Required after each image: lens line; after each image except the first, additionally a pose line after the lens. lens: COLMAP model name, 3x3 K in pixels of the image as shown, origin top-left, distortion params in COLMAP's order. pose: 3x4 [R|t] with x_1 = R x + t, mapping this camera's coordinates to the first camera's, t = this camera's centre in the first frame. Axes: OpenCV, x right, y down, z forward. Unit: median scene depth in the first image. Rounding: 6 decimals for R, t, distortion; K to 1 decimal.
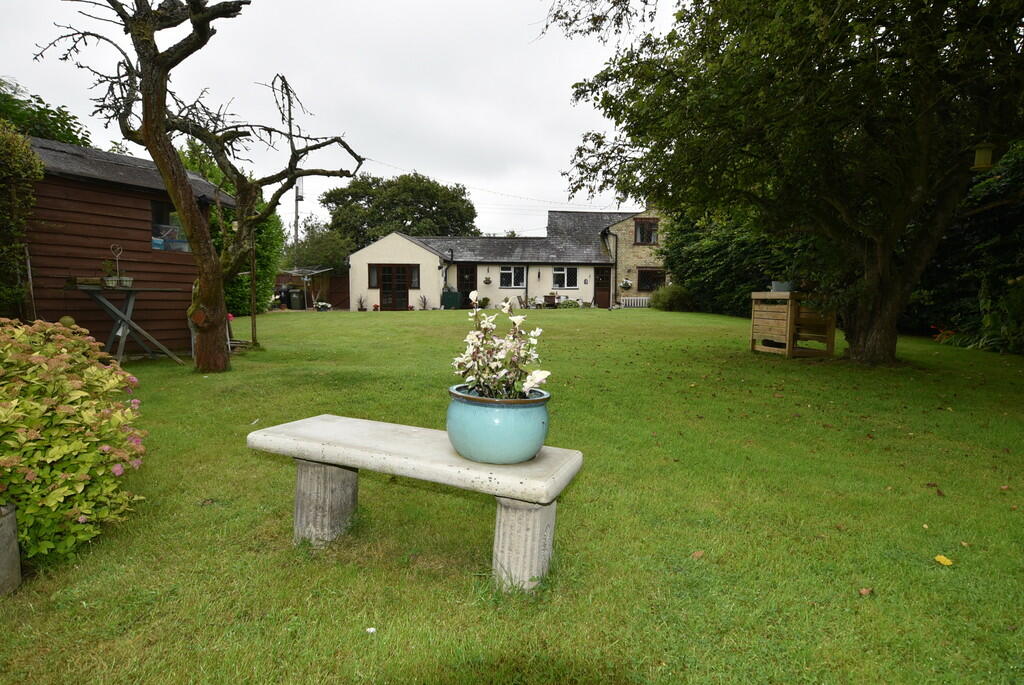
lens RADIAL K [[559.2, 0, 511.7], [0, 559.2, 343.0], [0, 0, 1]] dist [0.001953, -0.000099]
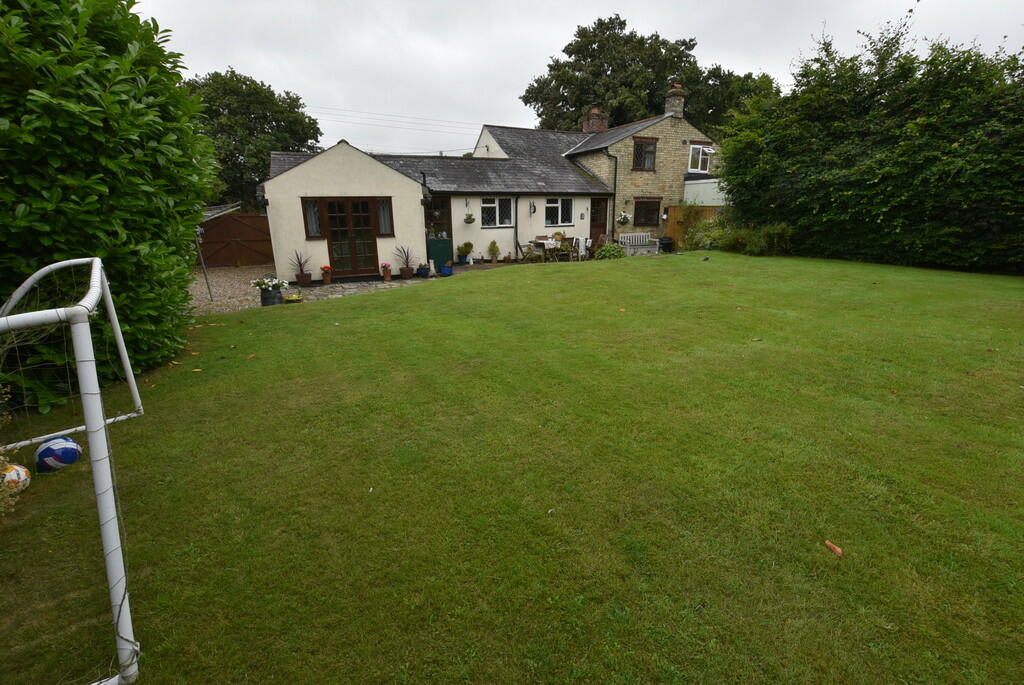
lens RADIAL K [[441.0, 0, 513.0], [0, 441.0, 341.9], [0, 0, 1]] dist [-0.012125, 0.000138]
pose [[0.892298, -0.149183, 0.426086, -0.261085], [0.065192, 0.976509, 0.205377, -0.069254], [-0.446715, -0.155480, 0.881063, 0.447819]]
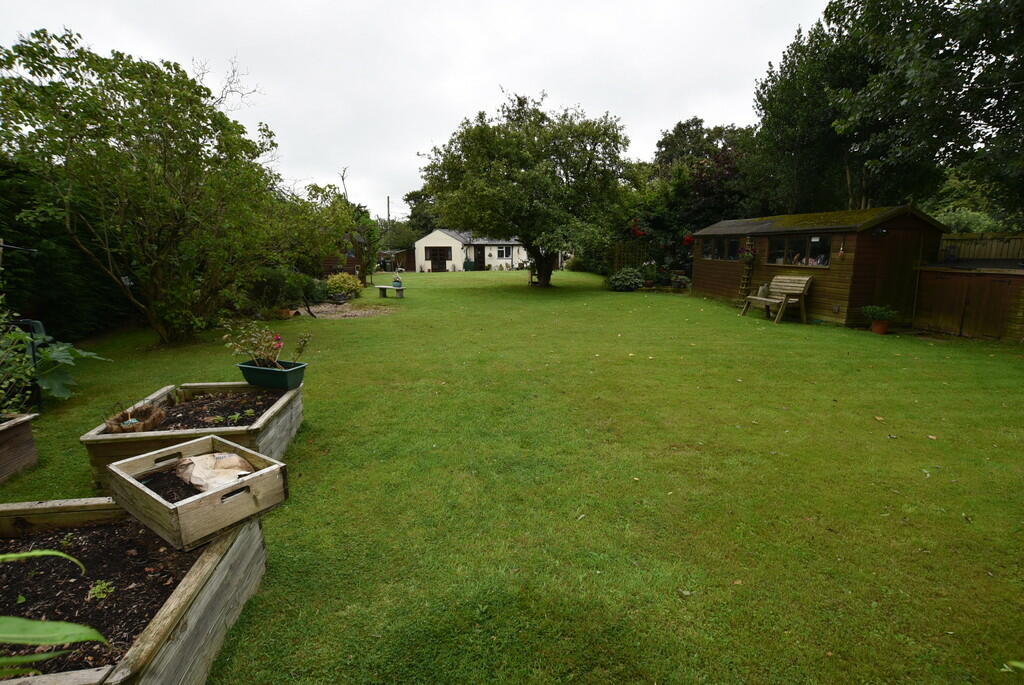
lens RADIAL K [[441.0, 0, 510.7], [0, 441.0, 342.3], [0, 0, 1]] dist [-0.012125, 0.000138]
pose [[0.993501, 0.011552, -0.113237, 0.187717], [0.000763, 0.994138, 0.108117, 0.015567], [0.113822, -0.107500, 0.987668, -0.428862]]
